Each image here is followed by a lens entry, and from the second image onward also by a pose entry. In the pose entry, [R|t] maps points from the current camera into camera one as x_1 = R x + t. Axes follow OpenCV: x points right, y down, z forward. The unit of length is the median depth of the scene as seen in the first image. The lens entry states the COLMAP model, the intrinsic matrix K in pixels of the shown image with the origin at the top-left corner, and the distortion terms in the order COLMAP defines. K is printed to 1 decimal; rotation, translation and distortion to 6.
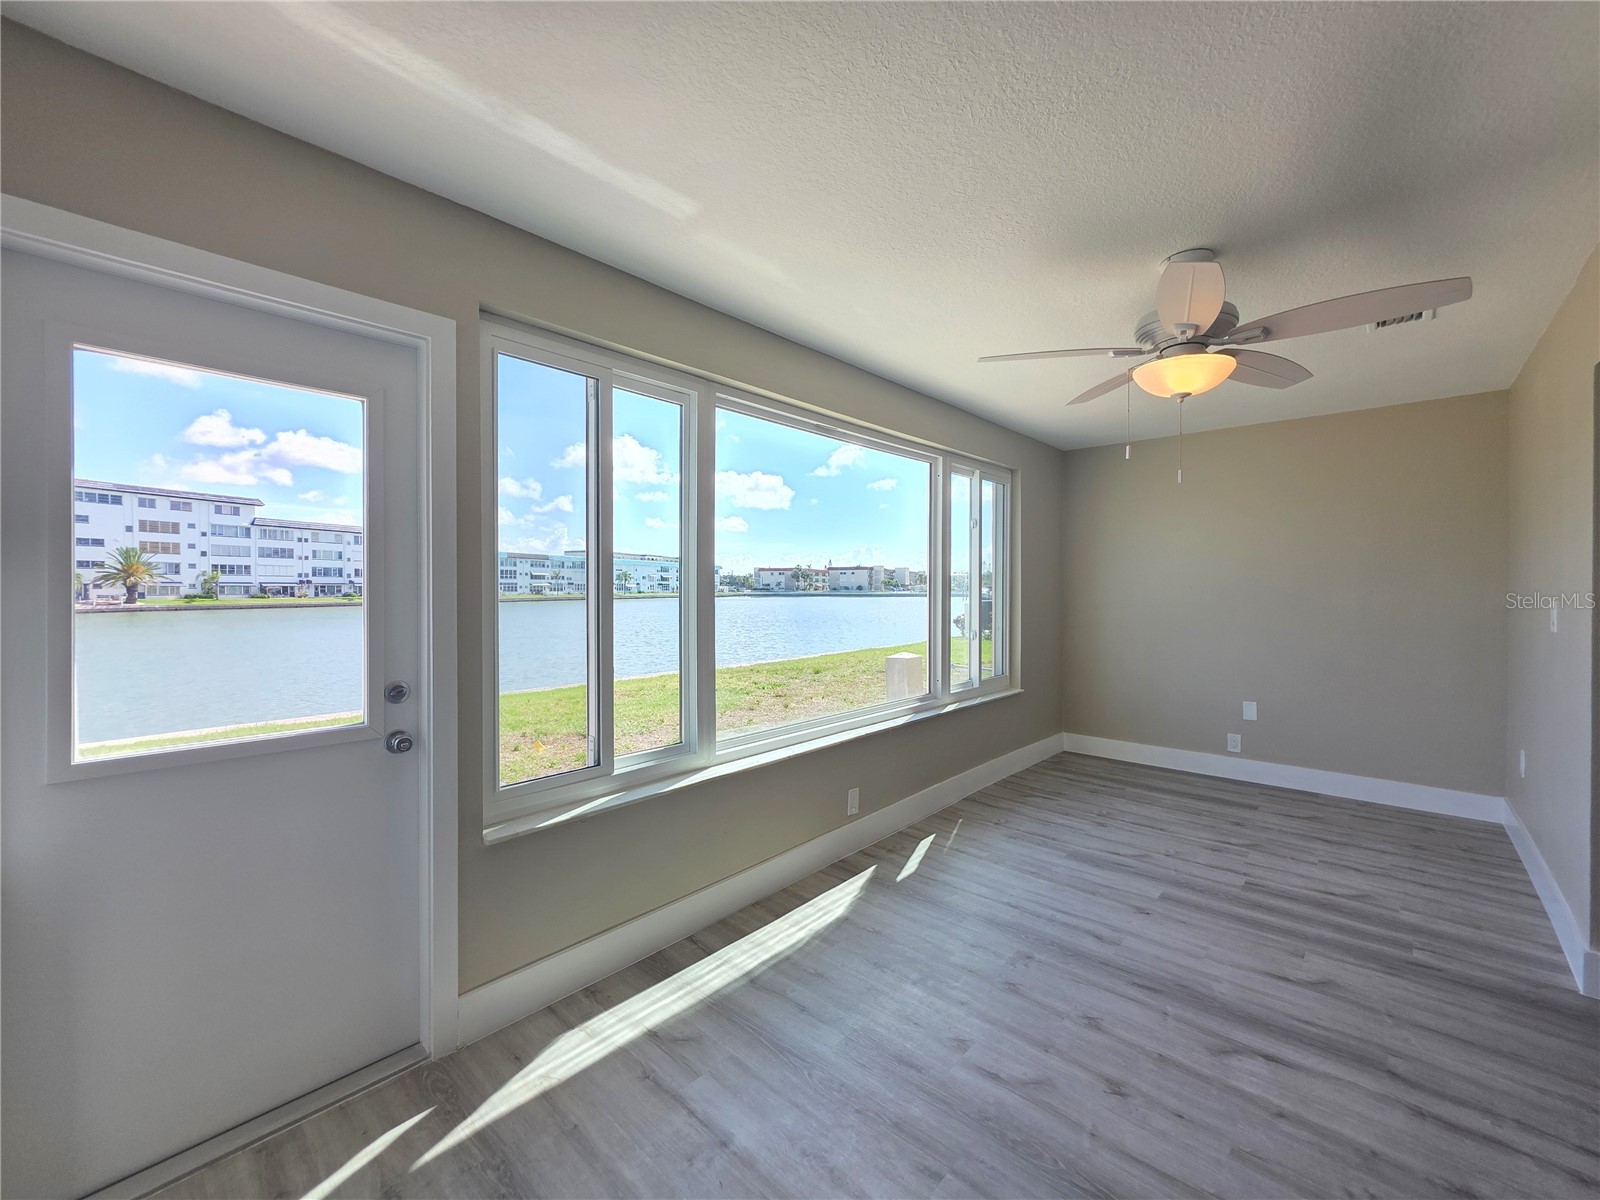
lens RADIAL K [[646.0, 0, 790.7], [0, 646.0, 598.7], [0, 0, 1]] dist [-0.004351, 0.000176]
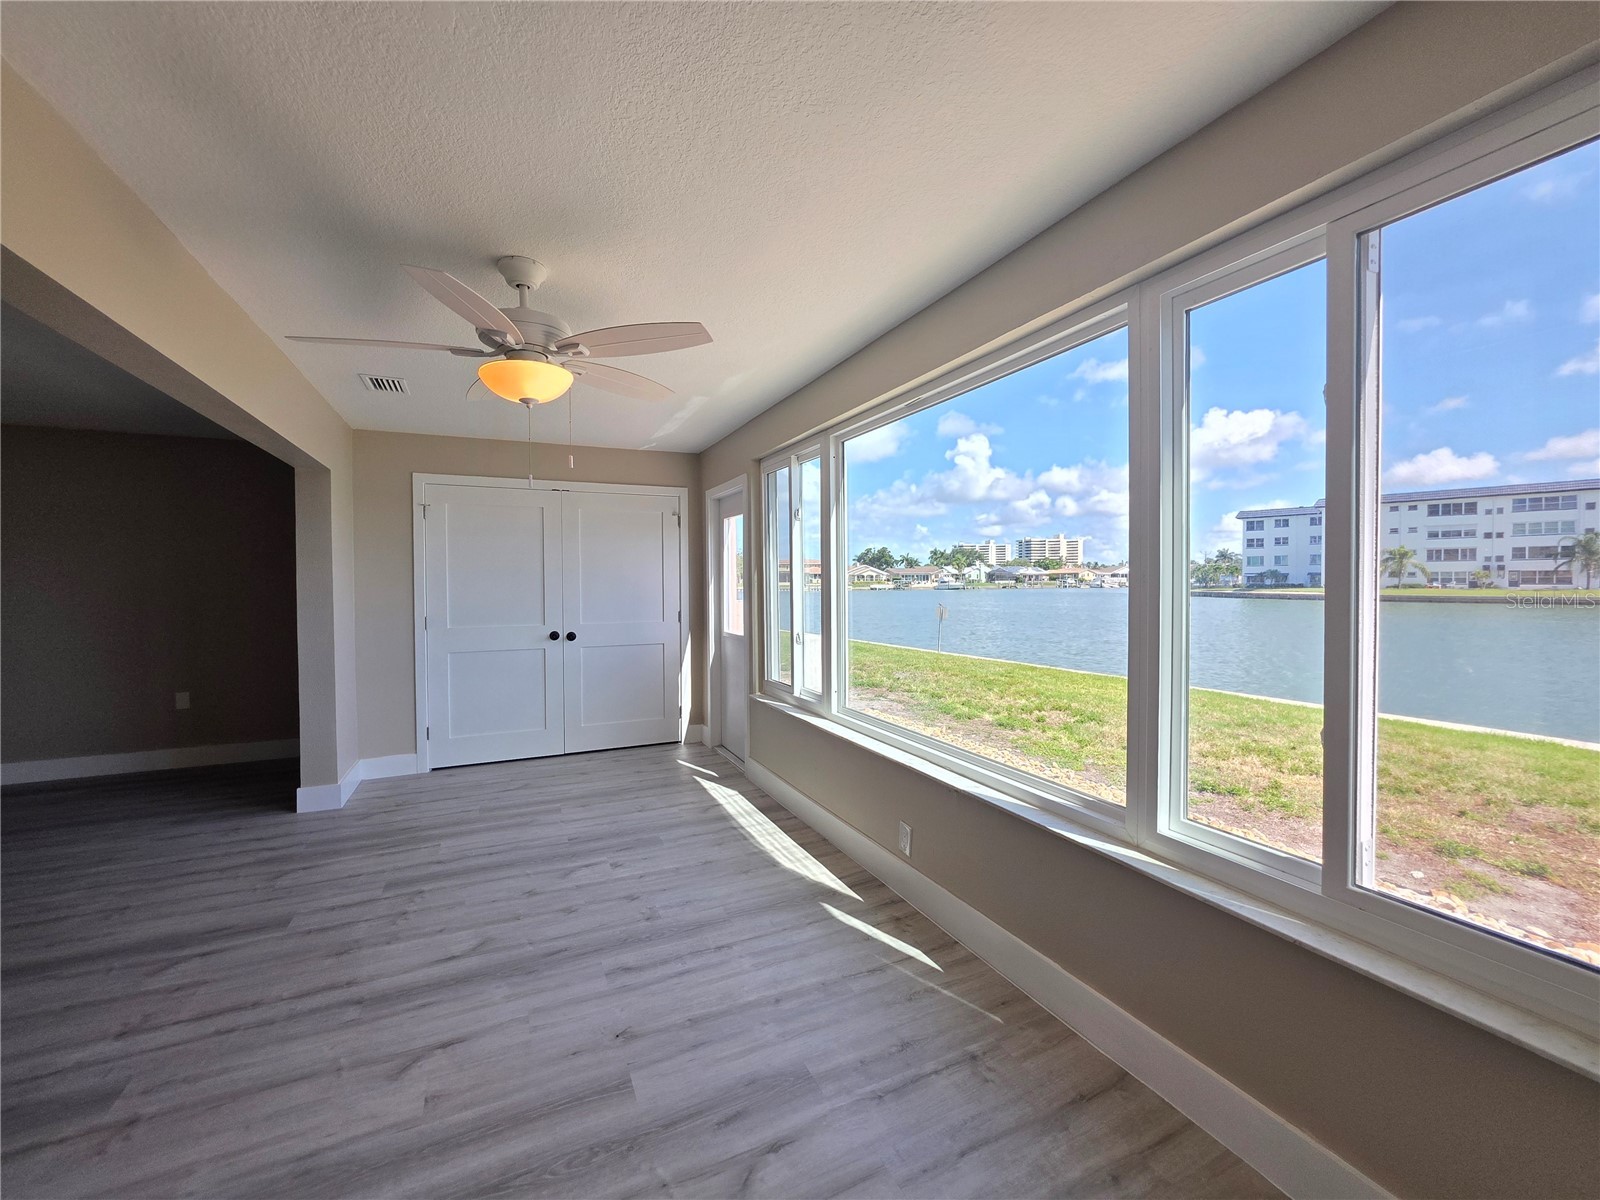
lens RADIAL K [[646.0, 0, 805.5], [0, 646.0, 609.9], [0, 0, 1]] dist [-0.004351, 0.000176]
pose [[-0.368618, 0.045619, -0.928461, 1.303756], [-0.008317, 0.998593, 0.052367, -0.044484], [0.929544, 0.027026, -0.367720, 1.671747]]
